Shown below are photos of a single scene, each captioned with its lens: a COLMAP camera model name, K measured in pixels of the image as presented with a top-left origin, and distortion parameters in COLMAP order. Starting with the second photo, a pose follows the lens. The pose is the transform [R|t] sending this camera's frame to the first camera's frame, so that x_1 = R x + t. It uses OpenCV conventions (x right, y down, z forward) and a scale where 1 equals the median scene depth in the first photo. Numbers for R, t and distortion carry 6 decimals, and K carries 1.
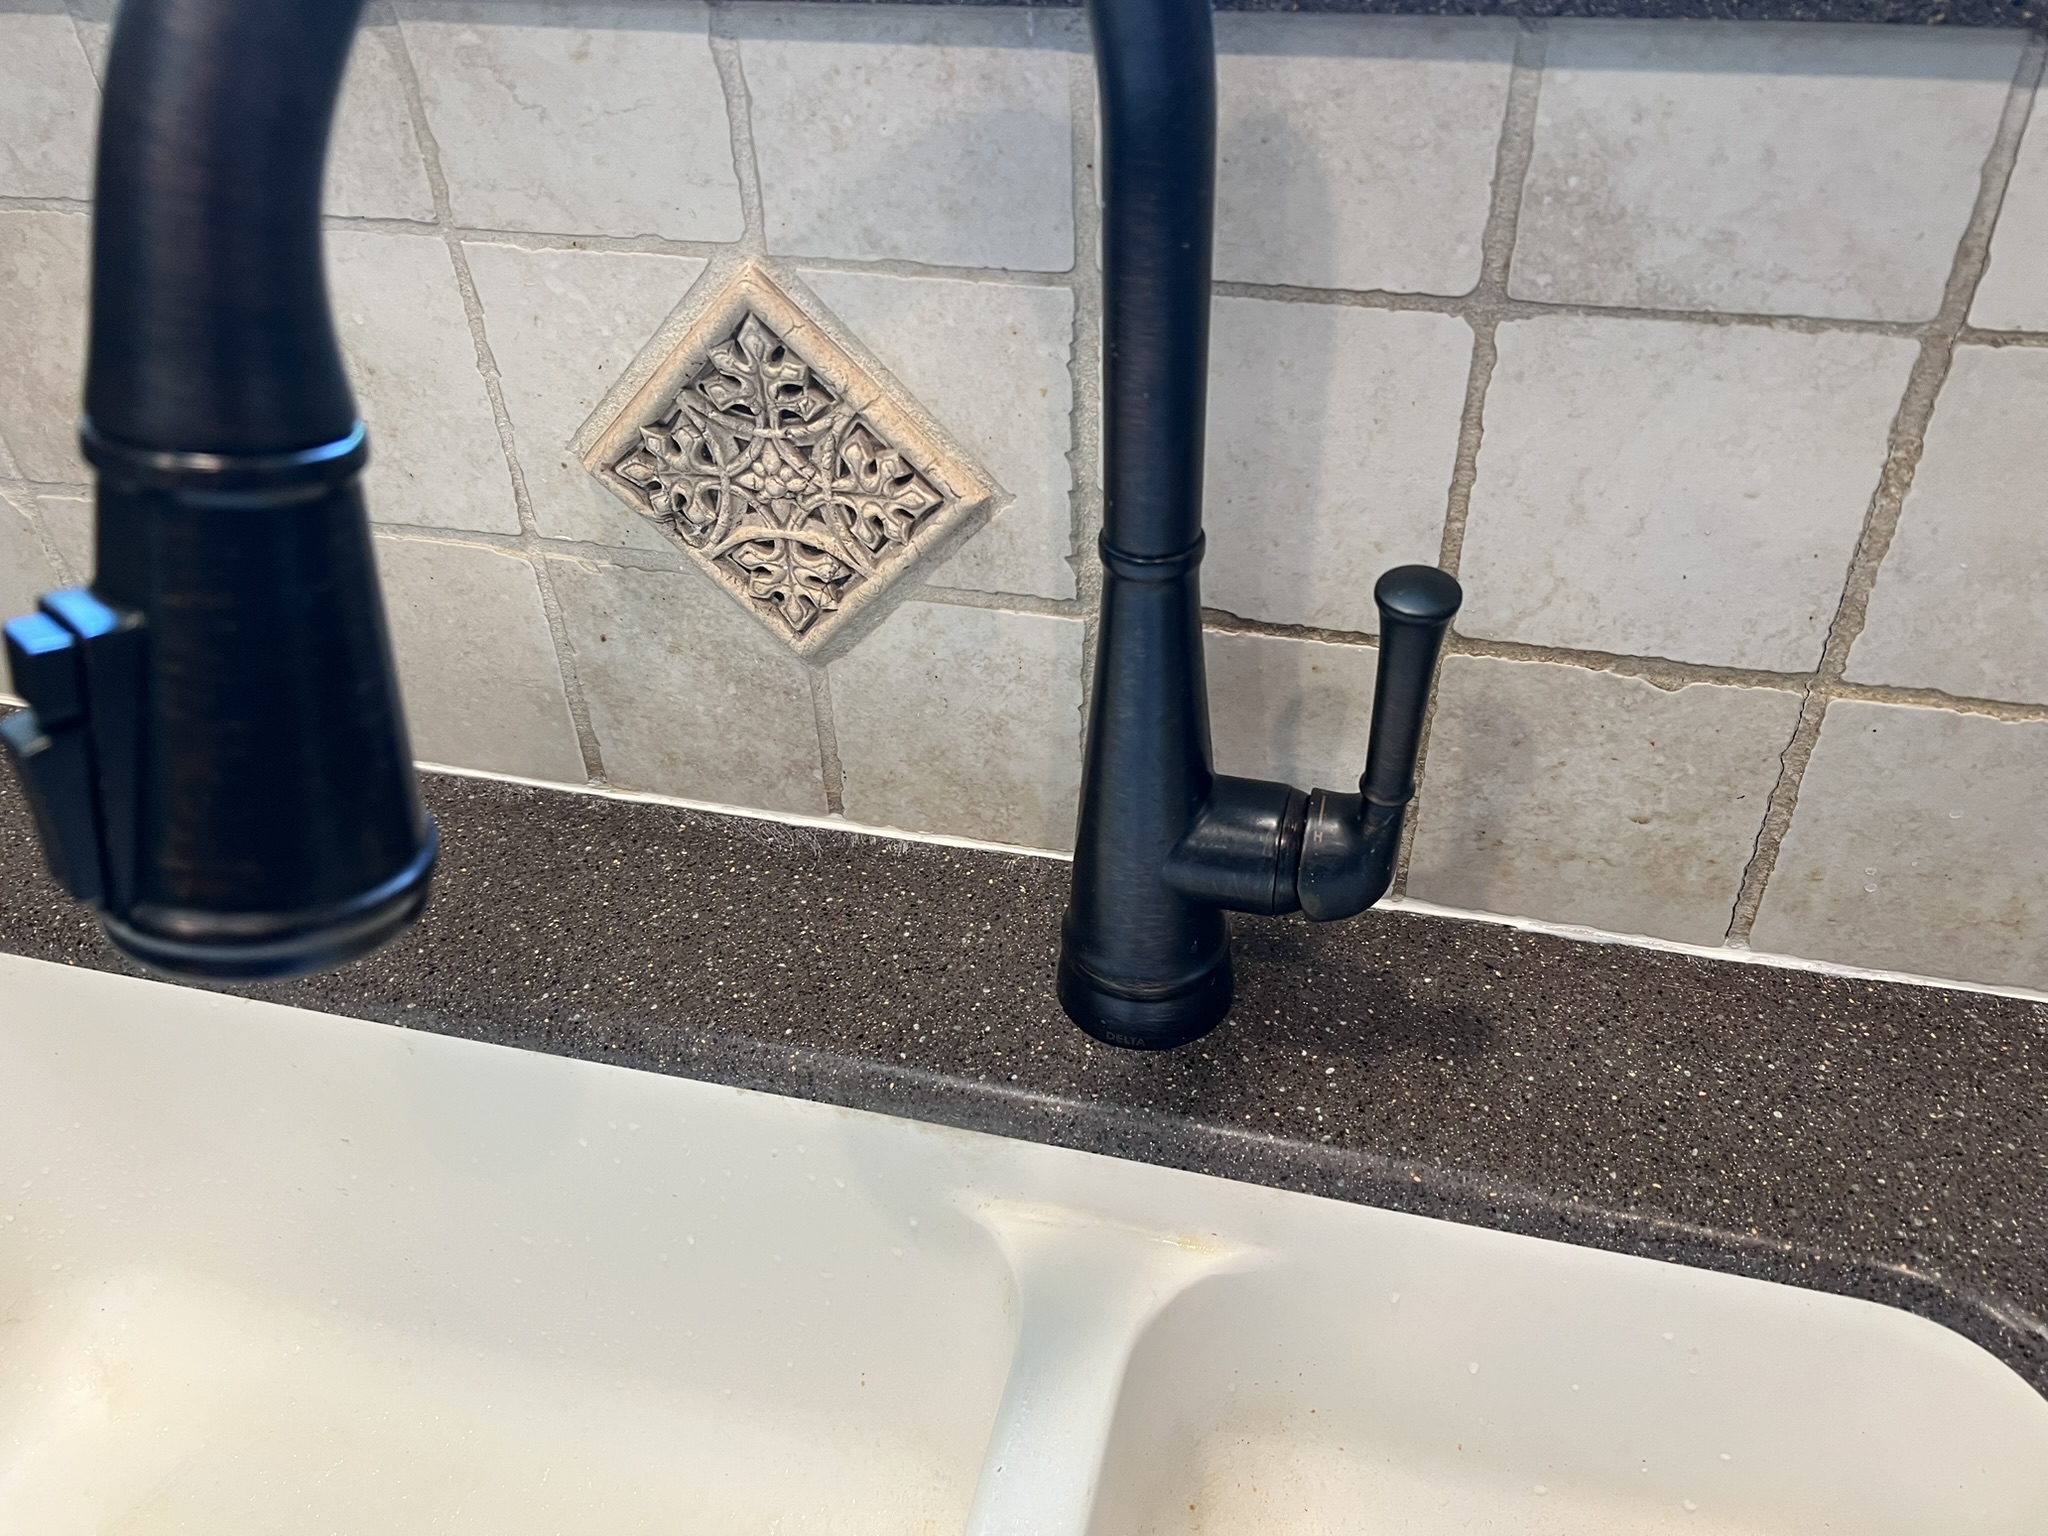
lens RADIAL K [[1419.7, 0, 1028.3], [0, 1419.7, 851.0], [0, 0, 1]] dist [0.007545, -0.024726]
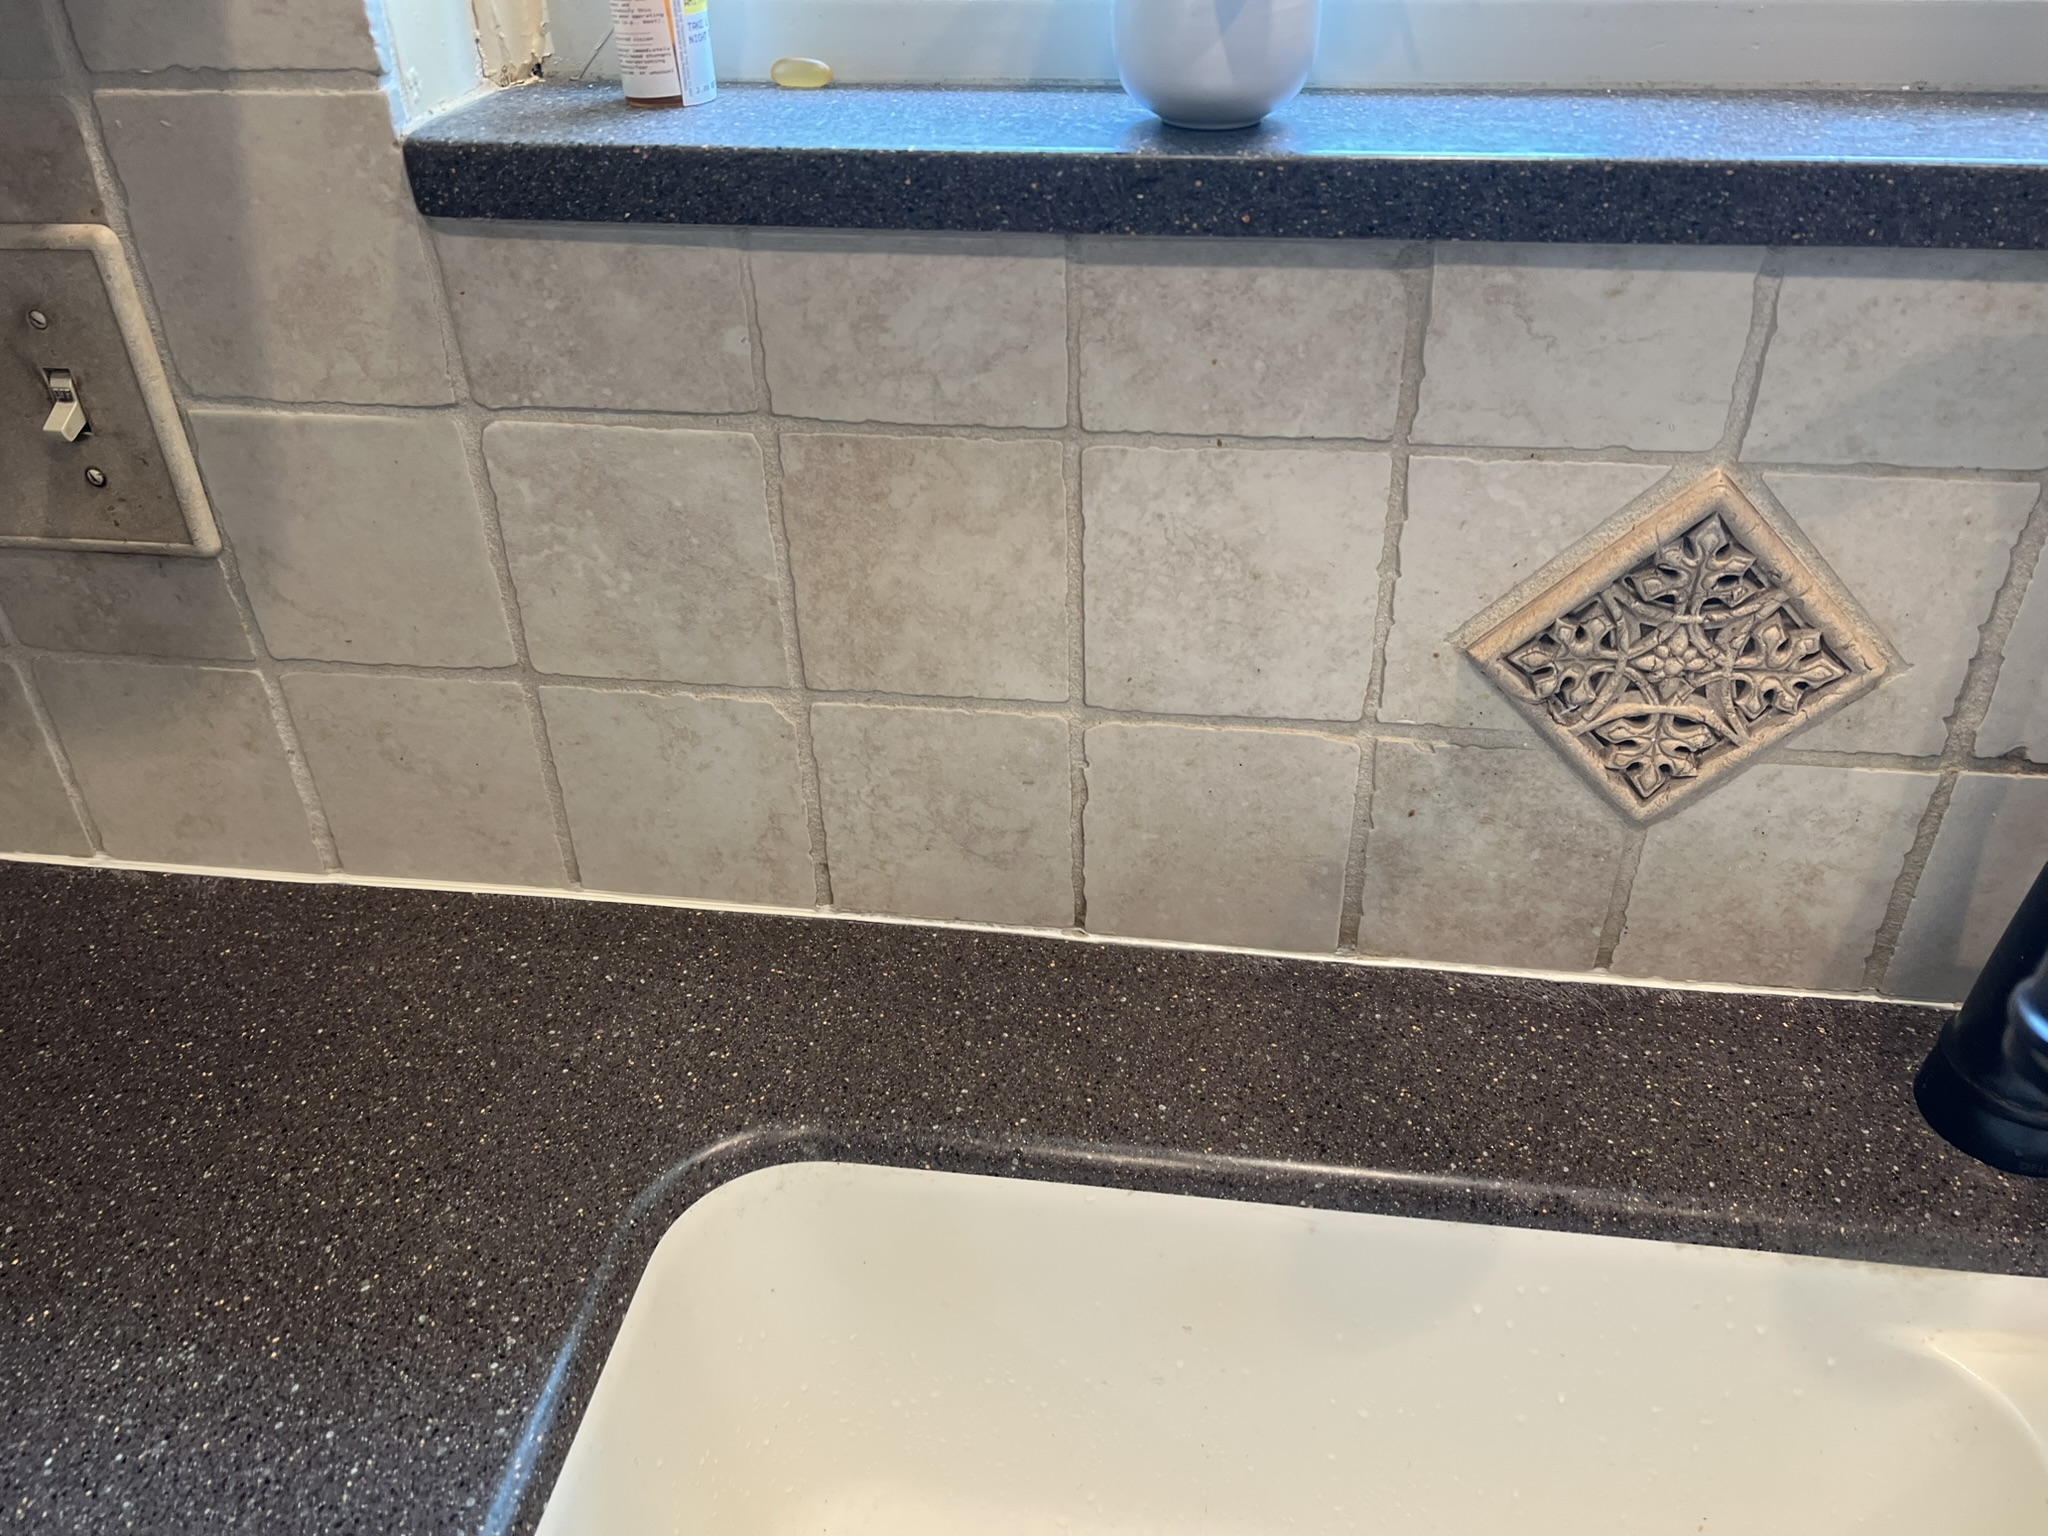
lens RADIAL K [[1419.7, 0, 1028.3], [0, 1419.7, 851.0], [0, 0, 1]] dist [0.007545, -0.024726]
pose [[0.995915, -0.058259, 0.068984, -0.760134], [0.063753, 0.994729, -0.080308, -0.065960], [-0.063941, 0.084378, 0.994380, -0.017593]]
